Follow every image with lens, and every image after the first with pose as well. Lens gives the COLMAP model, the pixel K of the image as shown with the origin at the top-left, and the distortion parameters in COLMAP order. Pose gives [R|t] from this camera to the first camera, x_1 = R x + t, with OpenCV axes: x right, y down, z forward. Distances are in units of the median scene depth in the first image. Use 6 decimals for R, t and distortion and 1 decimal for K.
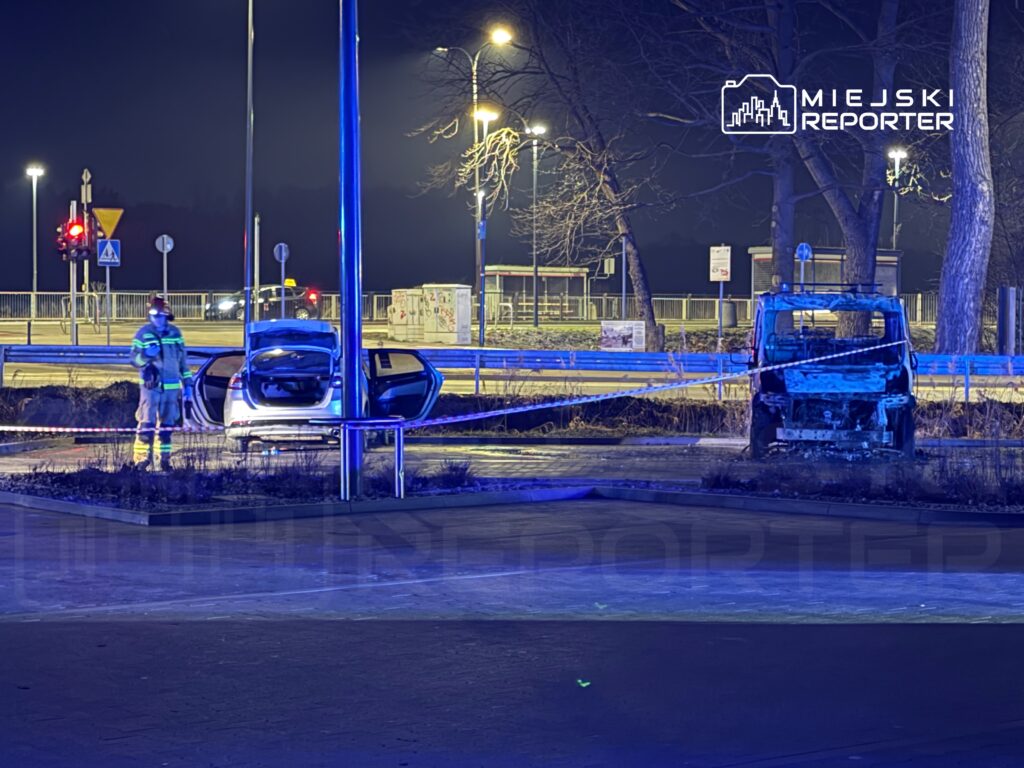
lens RADIAL K [[2378.3, 0, 512.6], [0, 2378.3, 383.6], [0, 0, 1]] dist [0.002854, 0.000000]
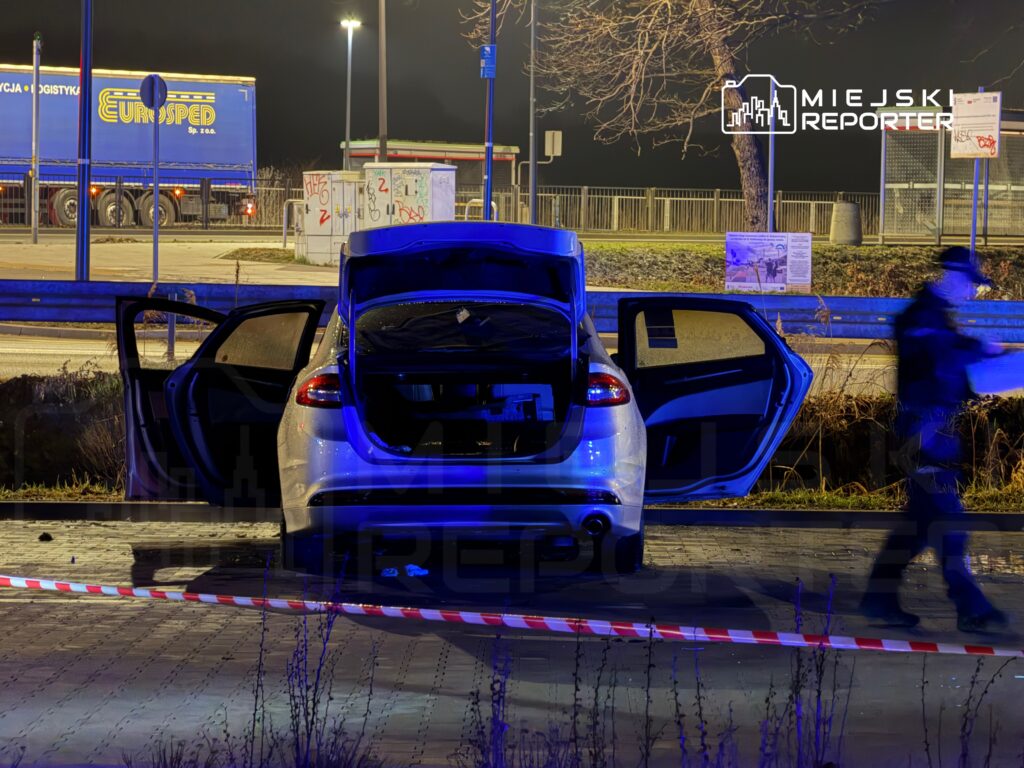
lens RADIAL K [[3339.6, 0, 511.2], [0, 3339.6, 384.2], [0, 0, 1]] dist [0.215486, 0.000000]
pose [[0.997173, 0.006931, 0.074814, -0.062040], [-0.008372, 0.999785, 0.018958, -0.005530], [-0.074667, -0.019531, 0.997017, 0.232658]]
